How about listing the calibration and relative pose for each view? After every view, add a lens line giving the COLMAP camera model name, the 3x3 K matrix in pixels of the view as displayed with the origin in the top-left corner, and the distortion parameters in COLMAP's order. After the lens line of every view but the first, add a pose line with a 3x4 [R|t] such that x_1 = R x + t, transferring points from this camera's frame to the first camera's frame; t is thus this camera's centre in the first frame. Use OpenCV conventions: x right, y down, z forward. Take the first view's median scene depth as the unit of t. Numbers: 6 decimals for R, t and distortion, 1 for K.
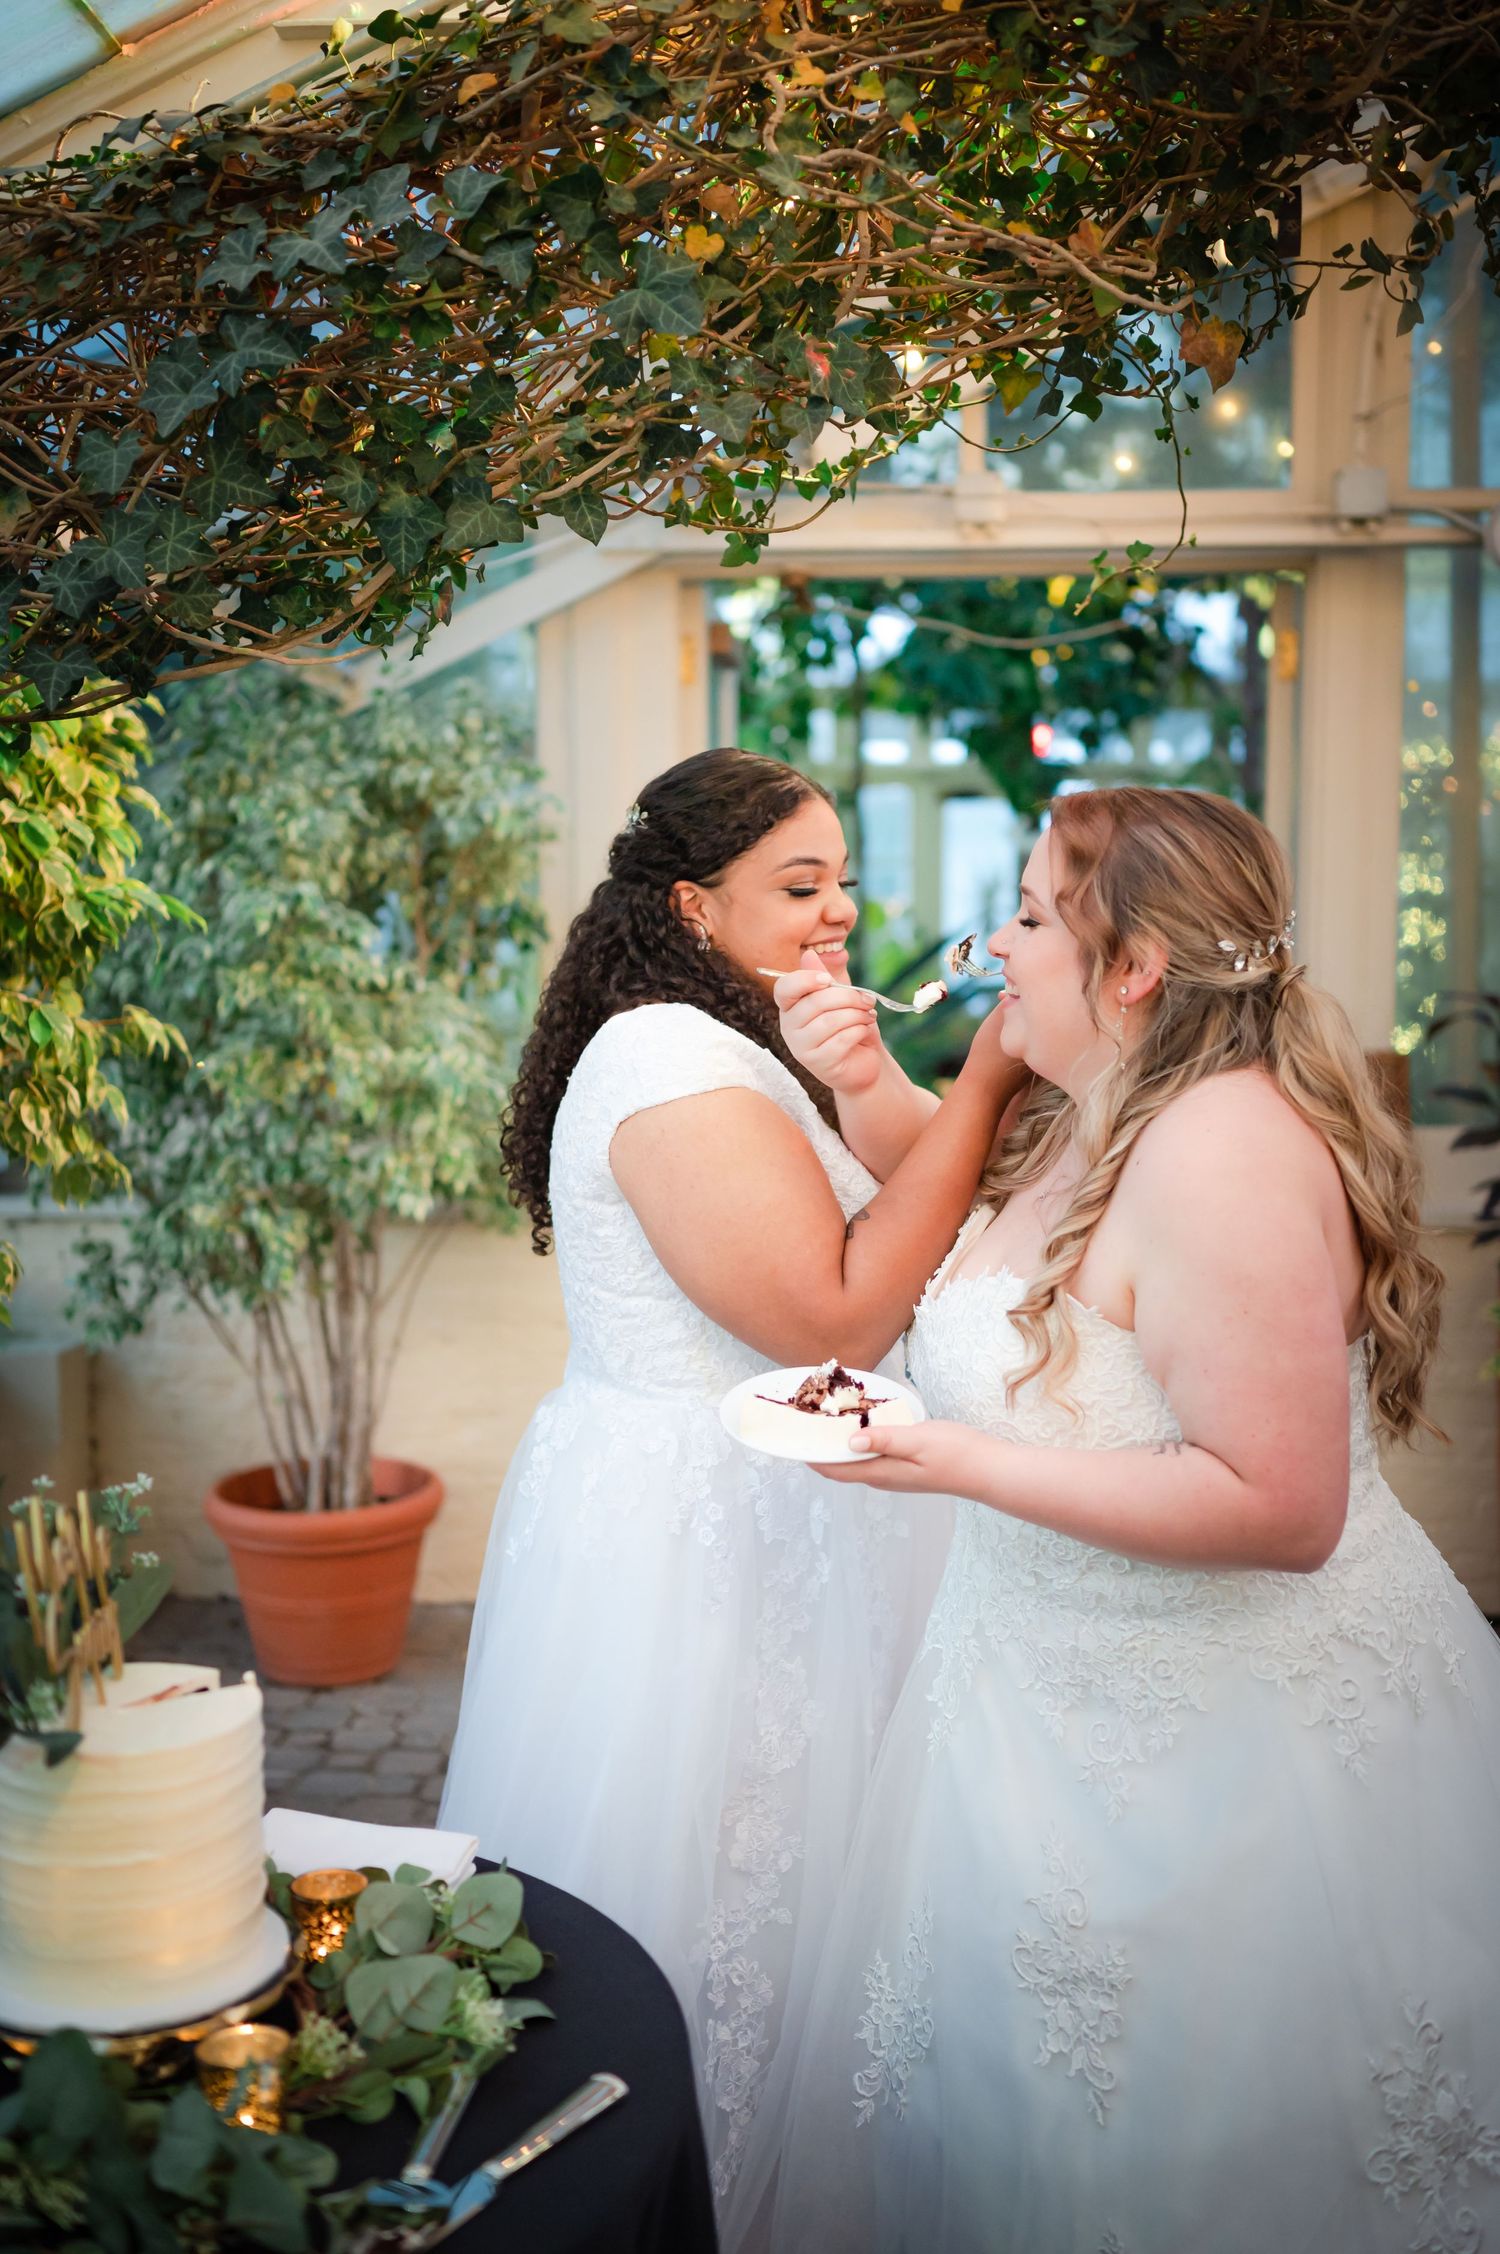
lens RADIAL K [[2128.3, 0, 752.0], [0, 2128.3, 1132.9], [0, 0, 1]] dist [0.005276, 0.003558]
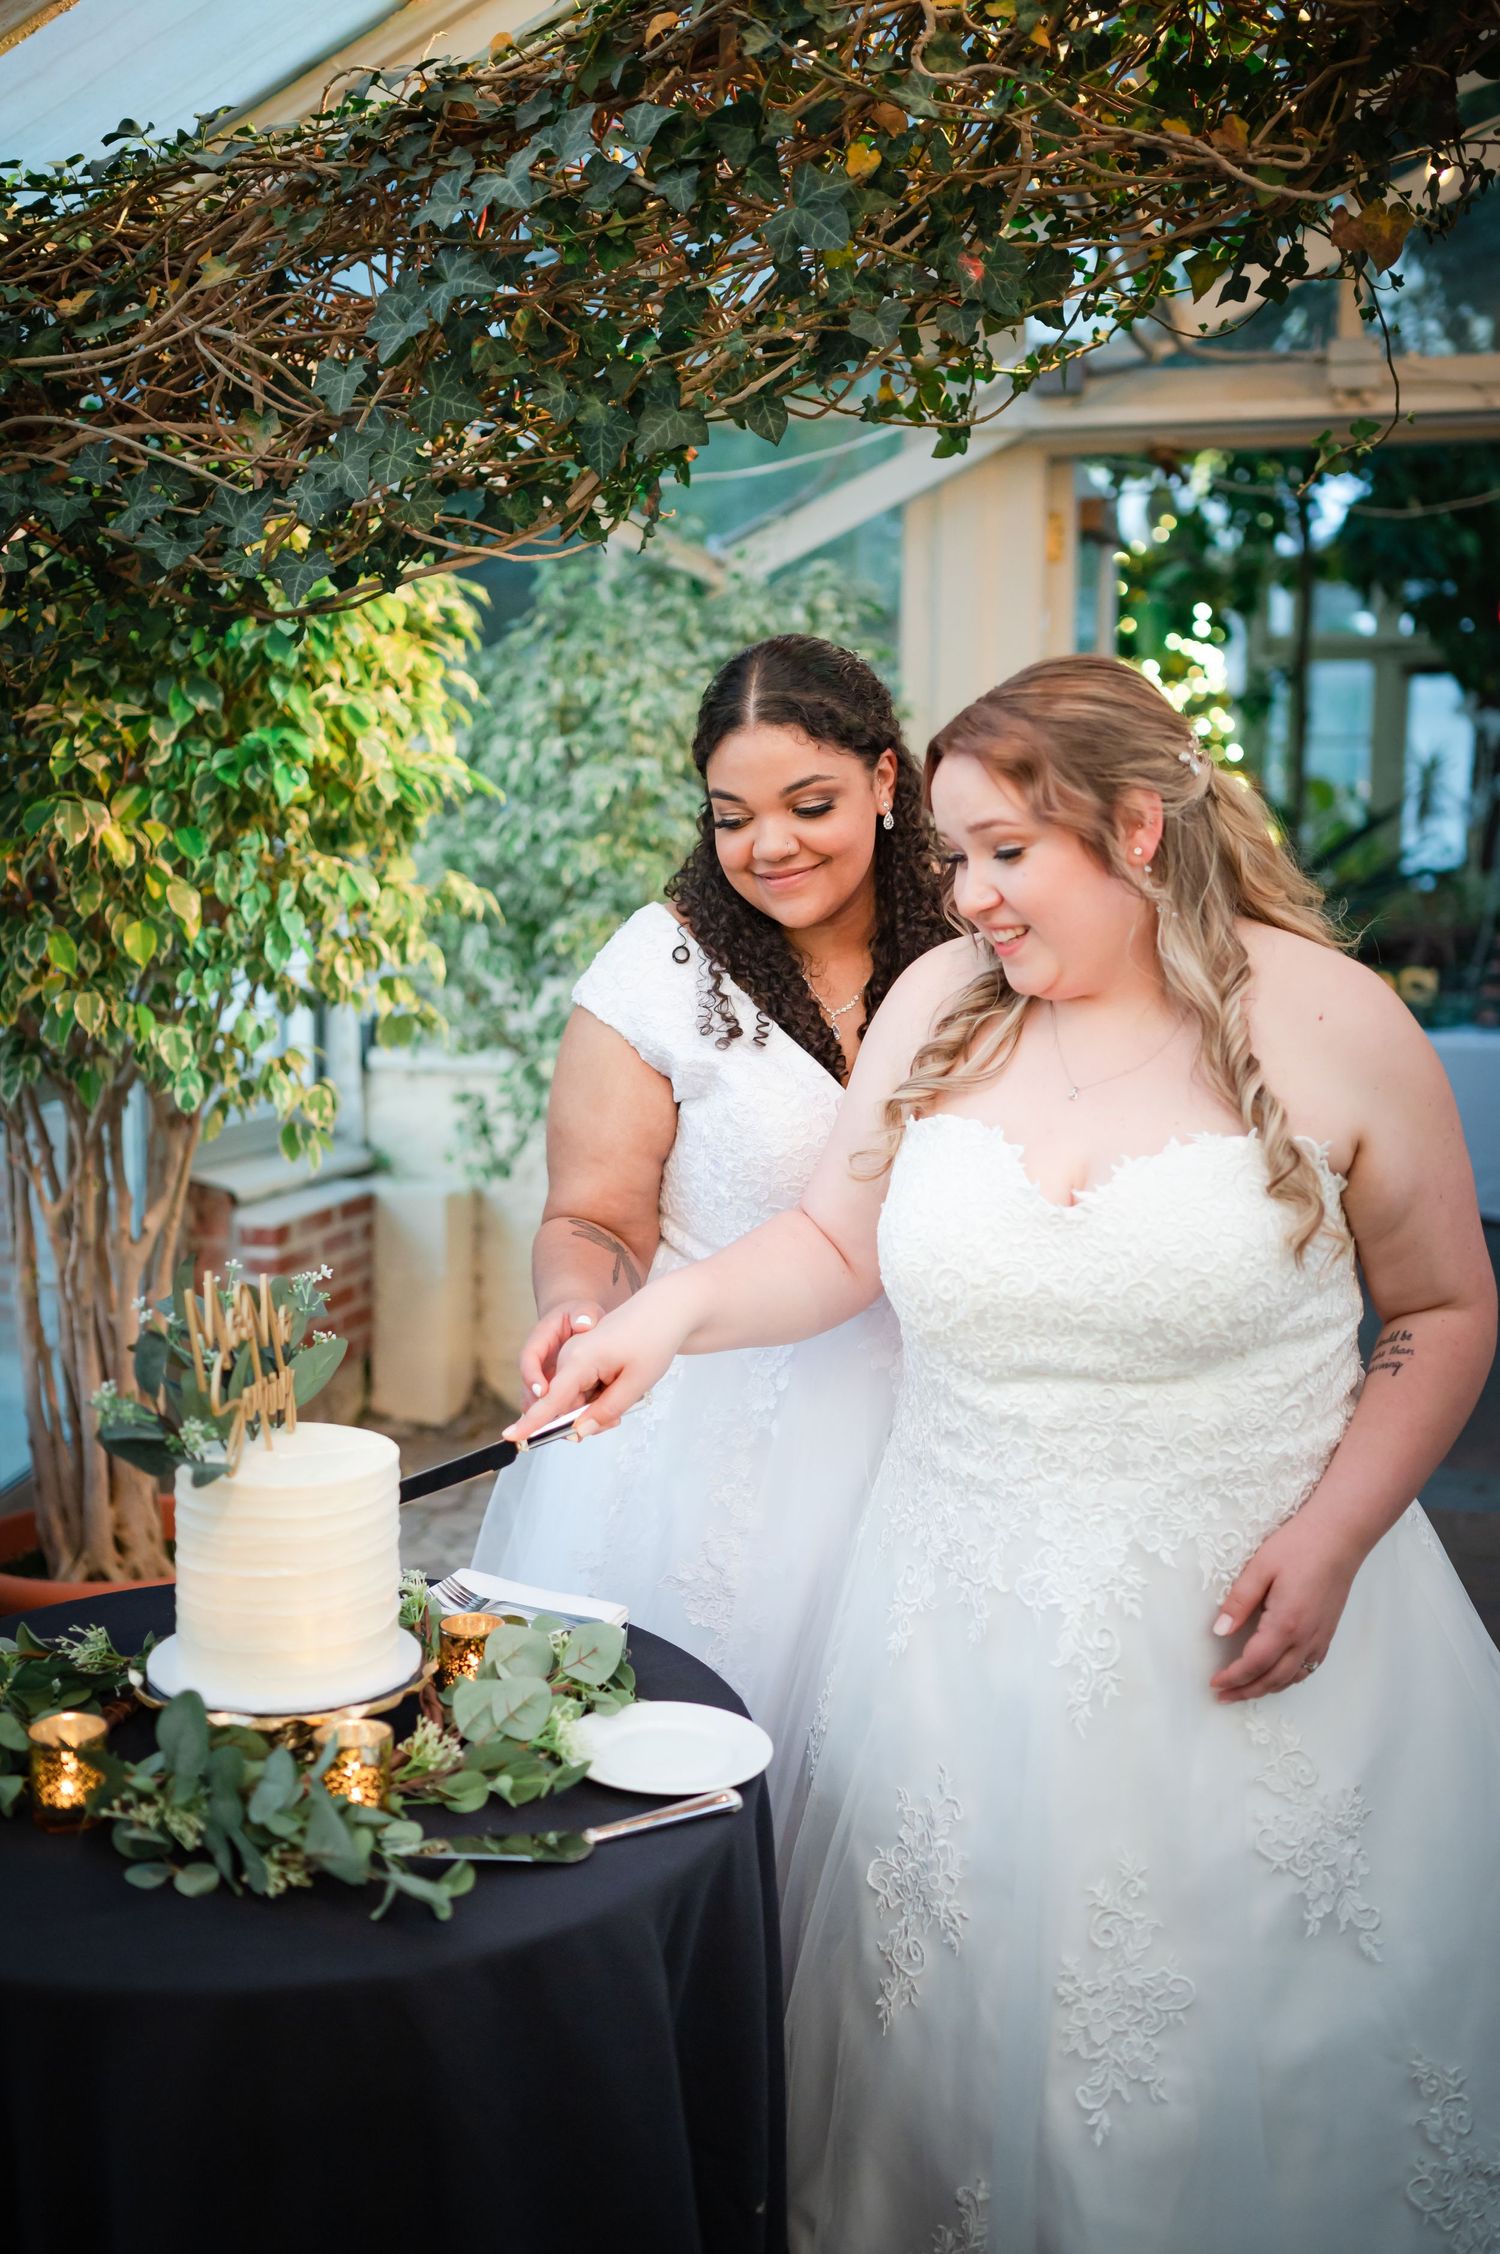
lens RADIAL K [[2127.1, 0, 737.6], [0, 2127.1, 1124.3], [0, 0, 1]] dist [-0.003196, 0.008884]
pose [[0.975932, 0.039734, -0.214423, 0.147448], [-0.028439, 0.998053, 0.055509, 0.008692], [0.216212, -0.048075, 0.975162, -0.072685]]
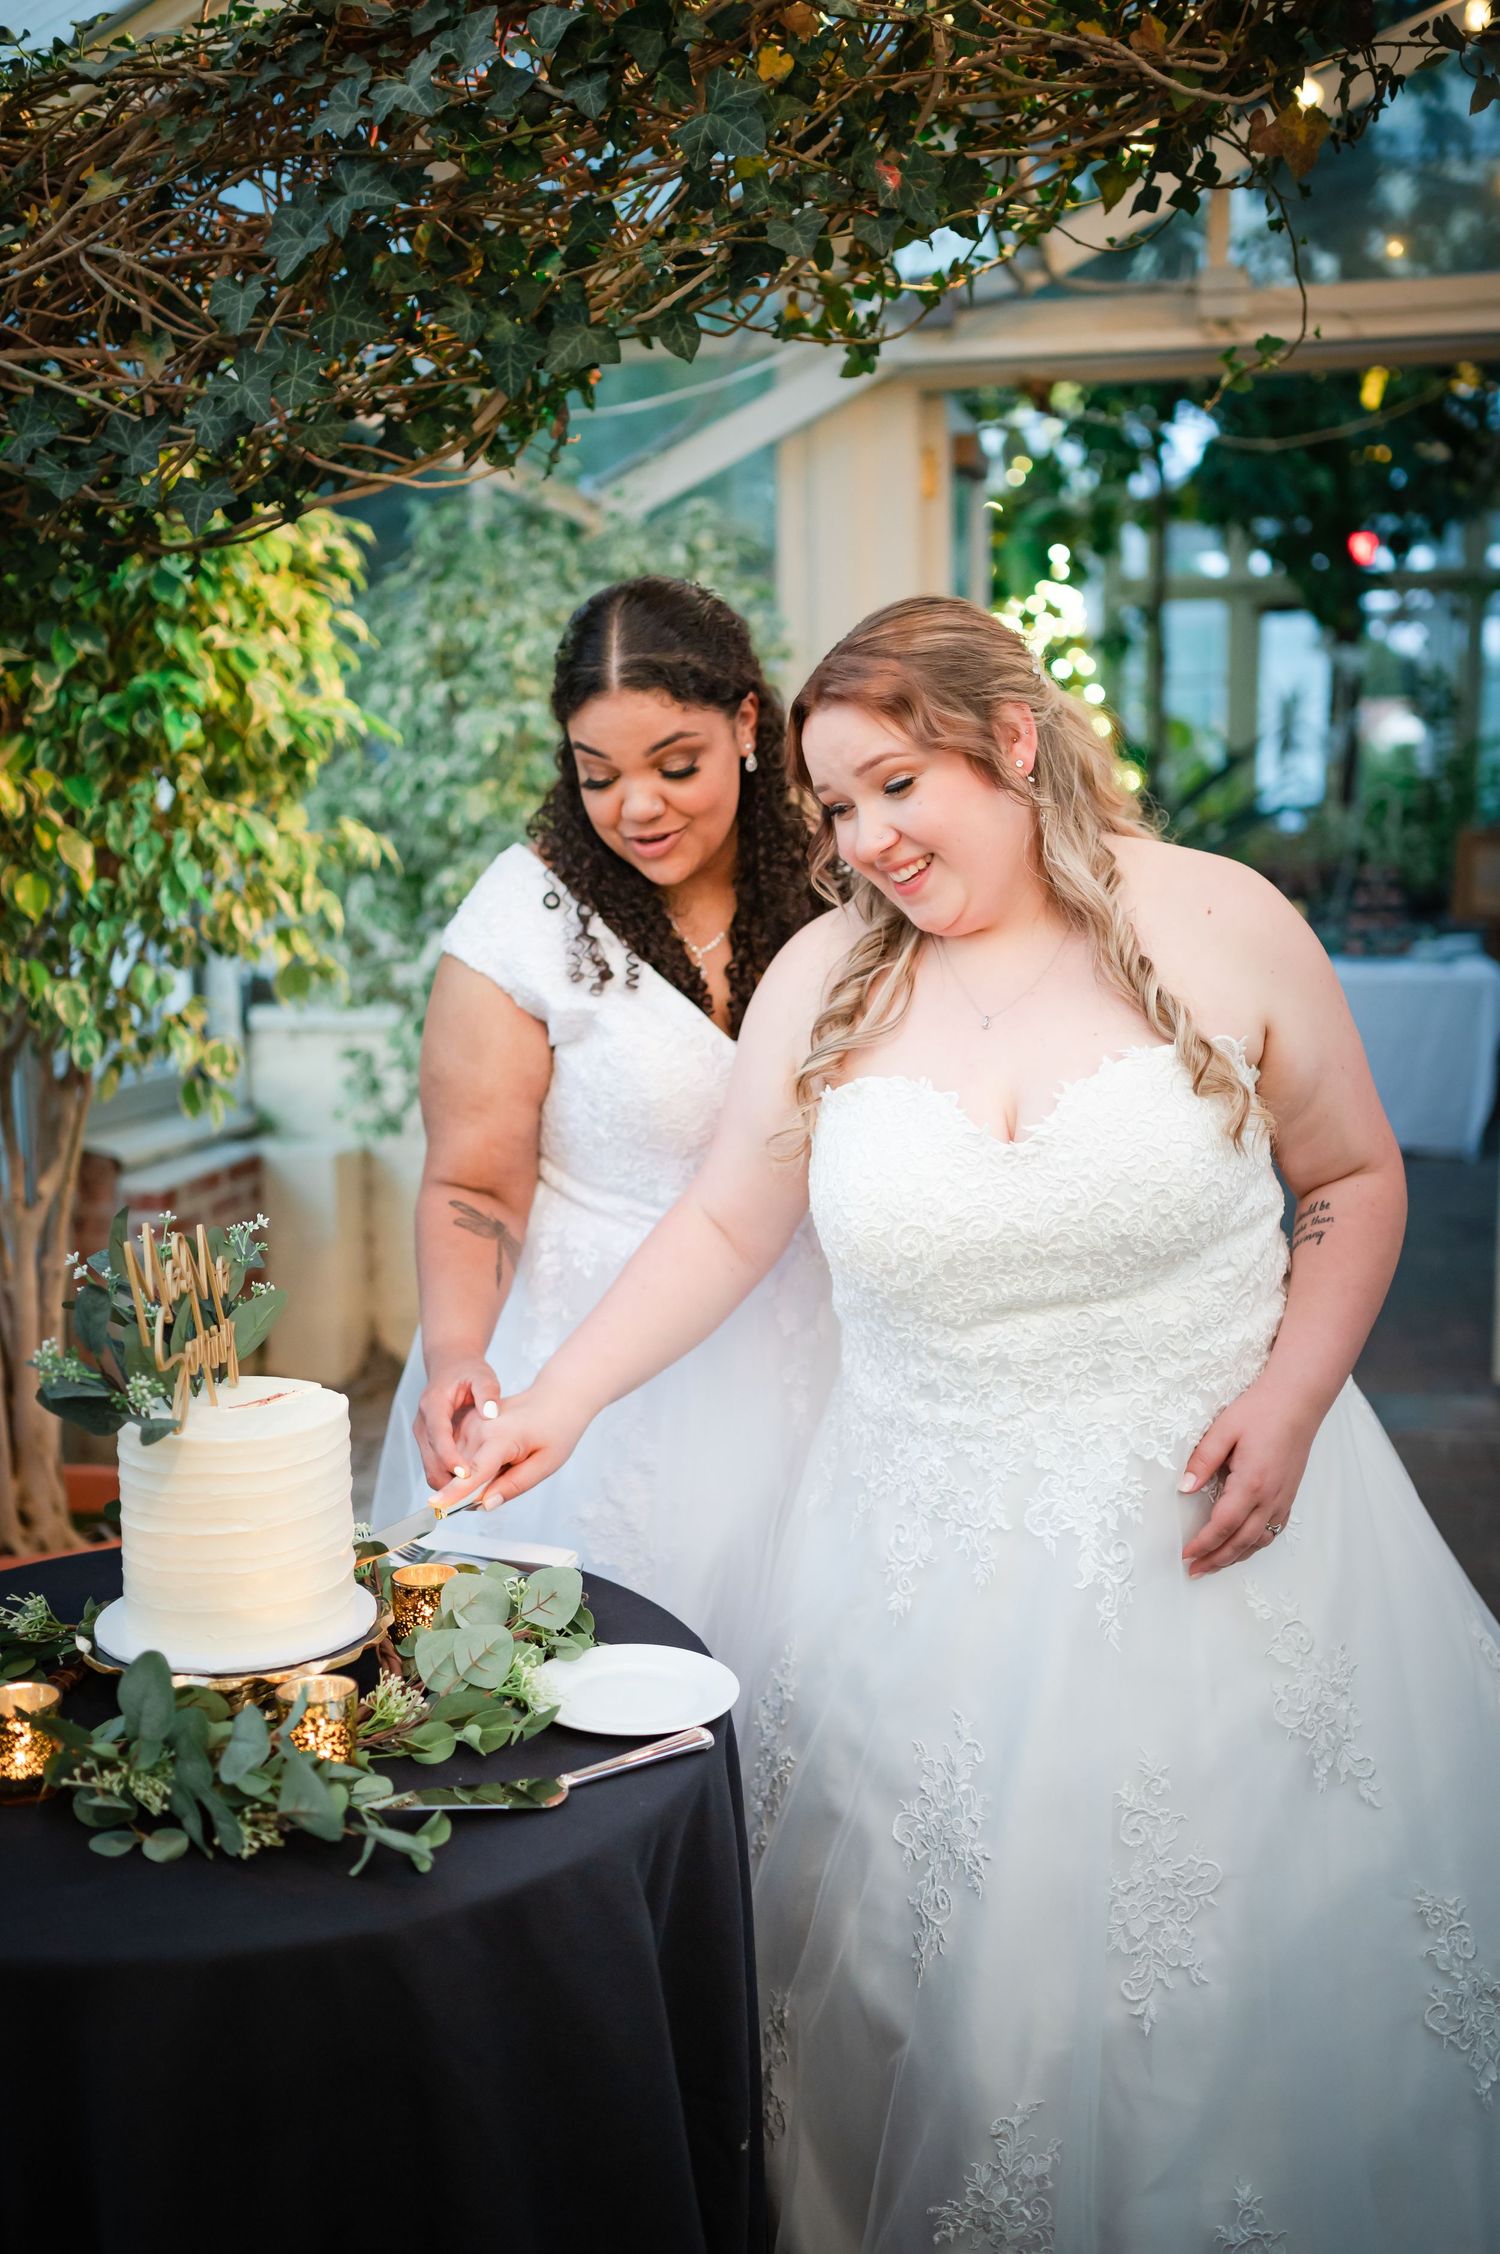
lens RADIAL K [[2127.1, 0, 737.6], [0, 2127.1, 1124.3], [0, 0, 1]] dist [-0.003196, 0.008884]
pose [[0.988044, 0.012196, -0.153688, 0.112929], [-0.000467, 0.997098, 0.076124, 0.020096], [0.154171, -0.075142, 0.985183, -0.063861]]
